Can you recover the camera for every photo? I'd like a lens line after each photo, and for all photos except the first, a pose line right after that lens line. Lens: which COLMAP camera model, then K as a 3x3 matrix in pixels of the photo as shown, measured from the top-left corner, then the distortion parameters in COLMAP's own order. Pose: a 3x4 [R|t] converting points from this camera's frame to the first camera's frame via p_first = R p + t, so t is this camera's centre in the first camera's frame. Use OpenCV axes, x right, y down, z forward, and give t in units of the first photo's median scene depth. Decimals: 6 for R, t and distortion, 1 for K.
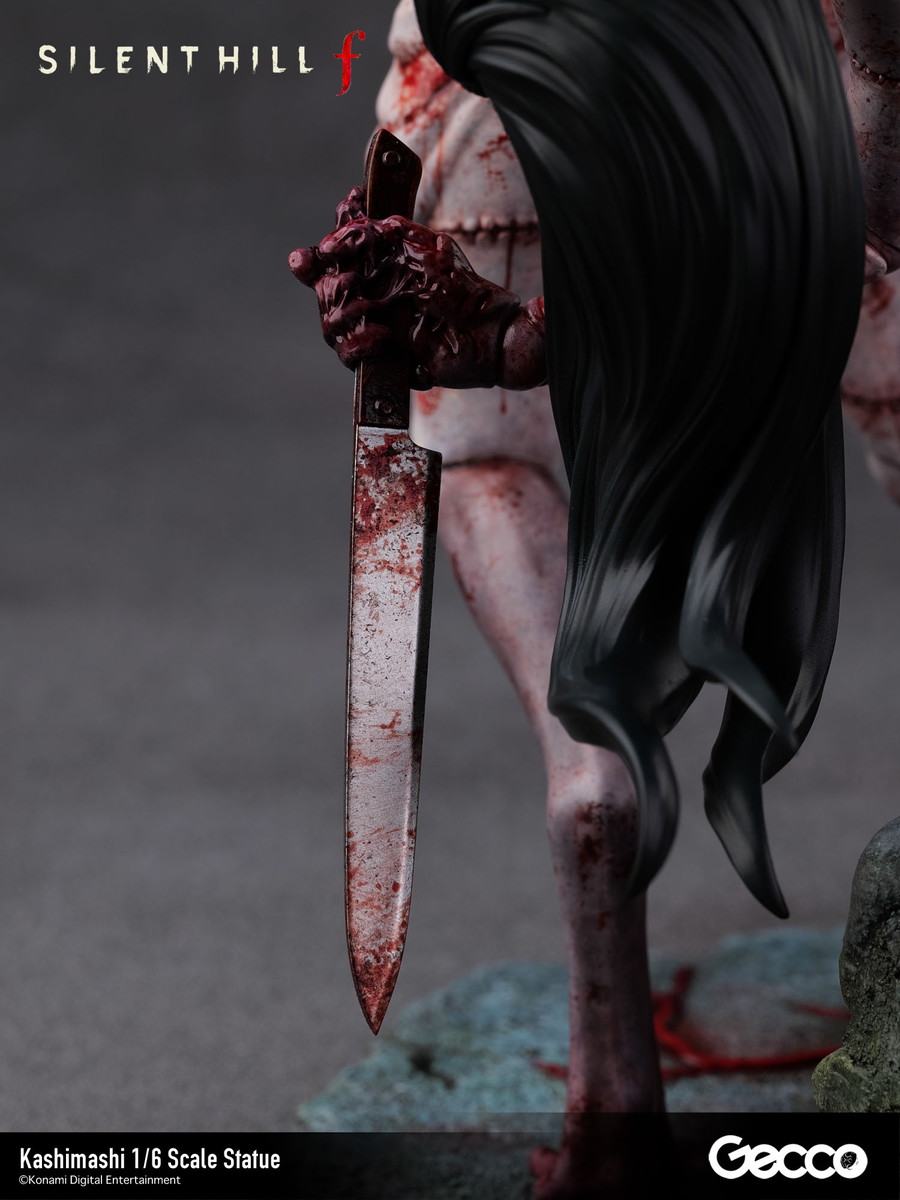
lens RADIAL K [[4512.3, 0, 450.0], [0, 4512.3, 600.0], [0, 0, 1]] dist [0.037846, 0.257950]
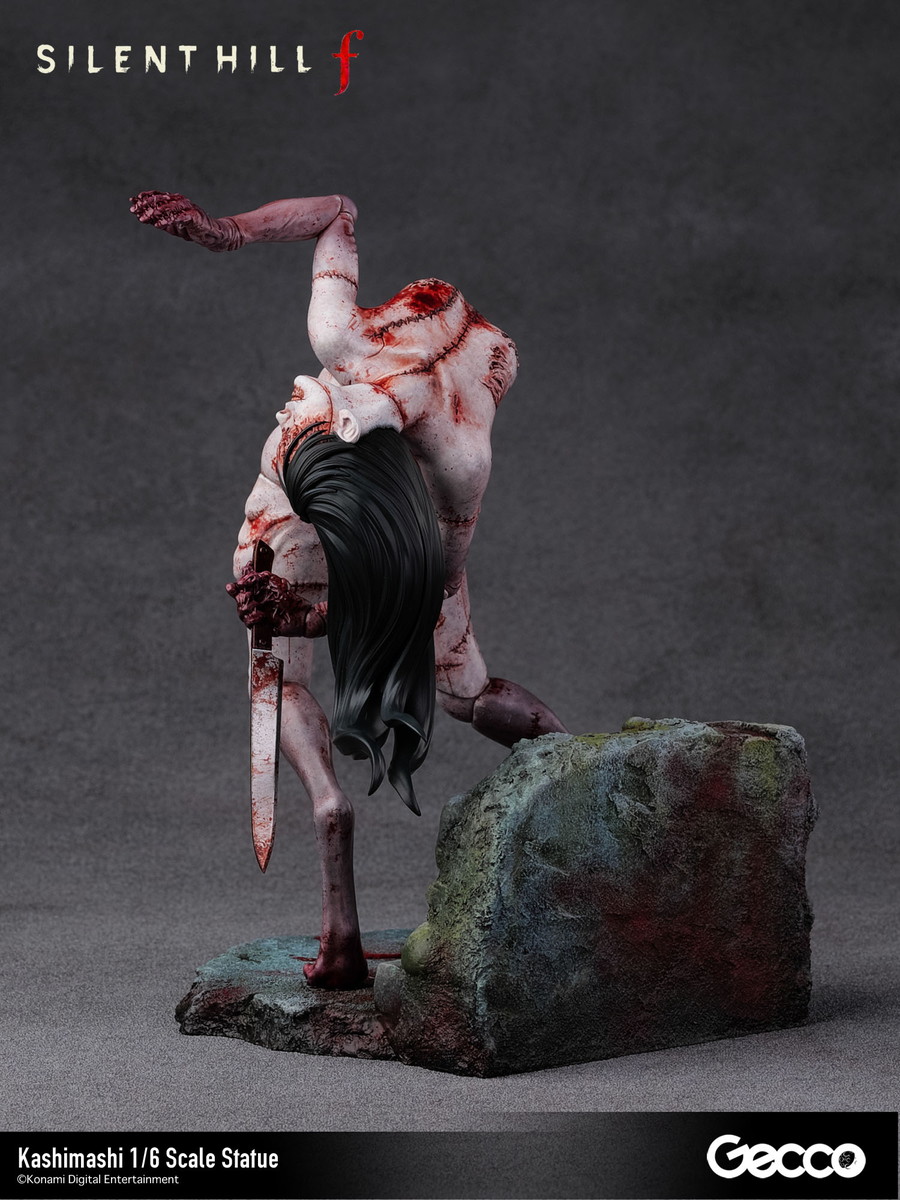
lens RADIAL K [[4512.3, 0, 450.0], [0, 4512.3, 600.0], [0, 0, 1]] dist [0.037846, 0.257950]
pose [[0.992866, 0.004309, 0.119158, -0.221411], [0.011044, 0.991727, -0.127885, 0.273072], [-0.118724, 0.128289, 0.984605, -1.628181]]
